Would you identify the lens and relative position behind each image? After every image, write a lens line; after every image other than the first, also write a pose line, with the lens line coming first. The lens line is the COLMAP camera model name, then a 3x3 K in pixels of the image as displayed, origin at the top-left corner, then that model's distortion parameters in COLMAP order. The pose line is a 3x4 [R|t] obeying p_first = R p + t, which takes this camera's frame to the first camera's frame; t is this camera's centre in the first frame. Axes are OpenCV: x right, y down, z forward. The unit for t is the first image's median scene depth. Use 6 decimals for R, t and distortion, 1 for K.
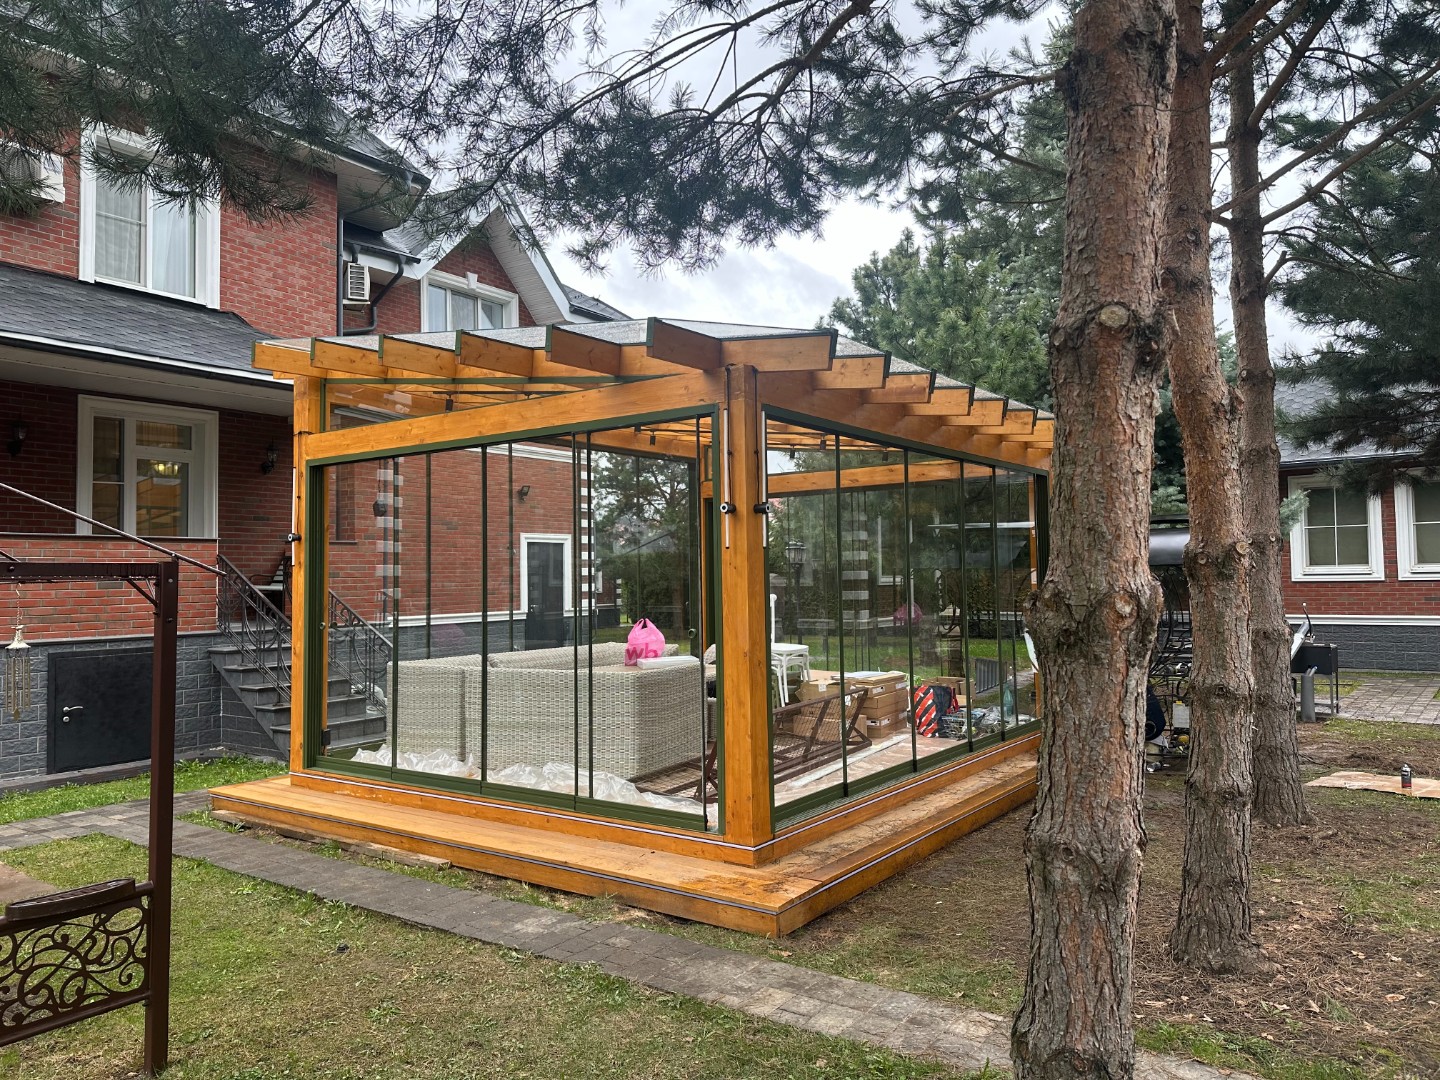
lens RADIAL K [[992.3, 0, 715.6], [0, 992.3, 527.3], [0, 0, 1]] dist [0.101058, -0.115273]
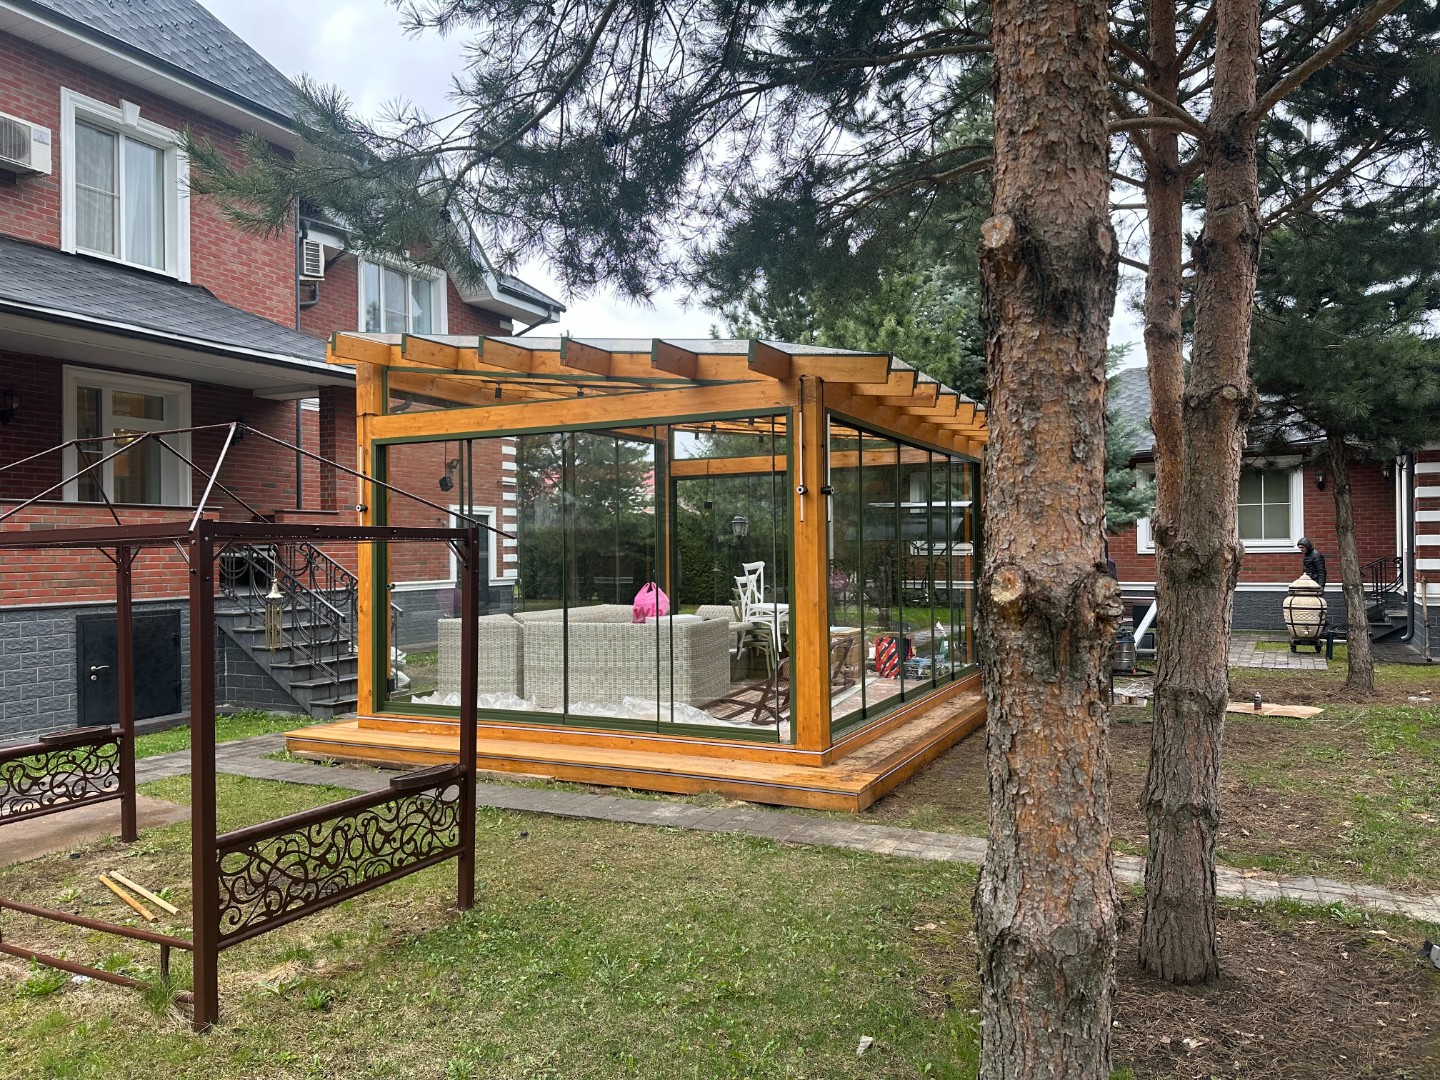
lens RADIAL K [[992.3, 0, 715.6], [0, 992.3, 527.3], [0, 0, 1]] dist [0.101058, -0.115273]
pose [[0.987892, 0.007444, 0.154966, -0.218860], [-0.011562, 0.999603, 0.025693, -0.001897], [-0.154714, -0.027174, 0.987586, -0.178159]]
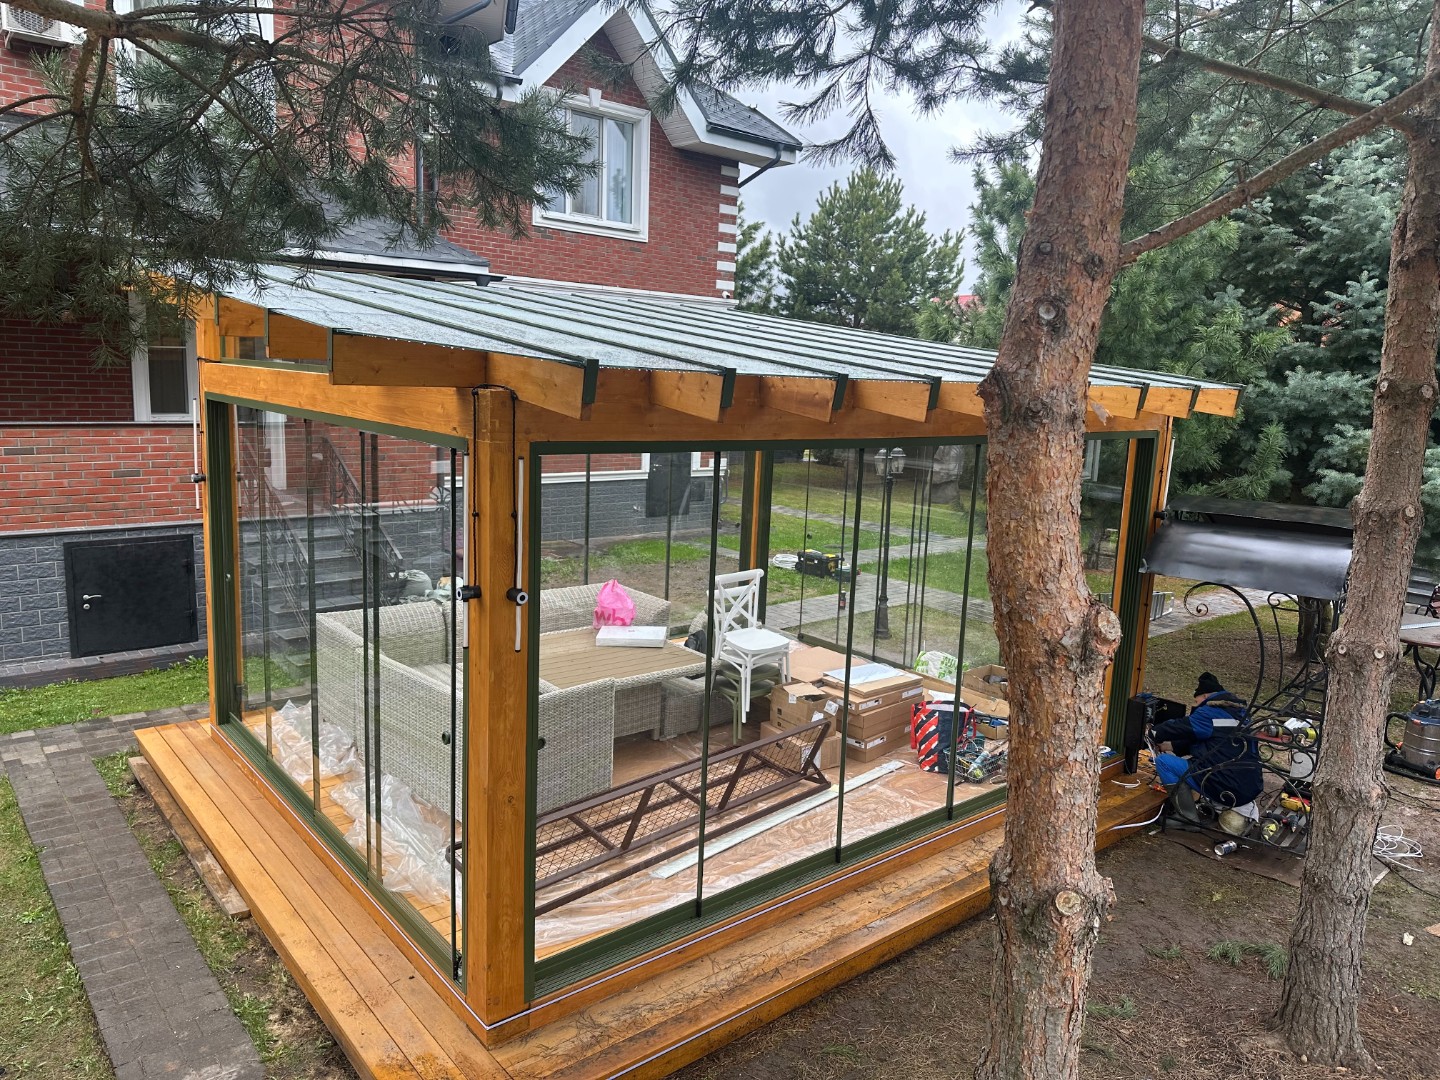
lens RADIAL K [[992.3, 0, 715.6], [0, 992.3, 527.3], [0, 0, 1]] dist [0.101058, -0.115273]
pose [[0.967523, 0.092873, -0.235102, 0.261087], [-0.042857, 0.976864, 0.209523, -0.167296], [0.249122, -0.192642, 0.949119, 0.275499]]
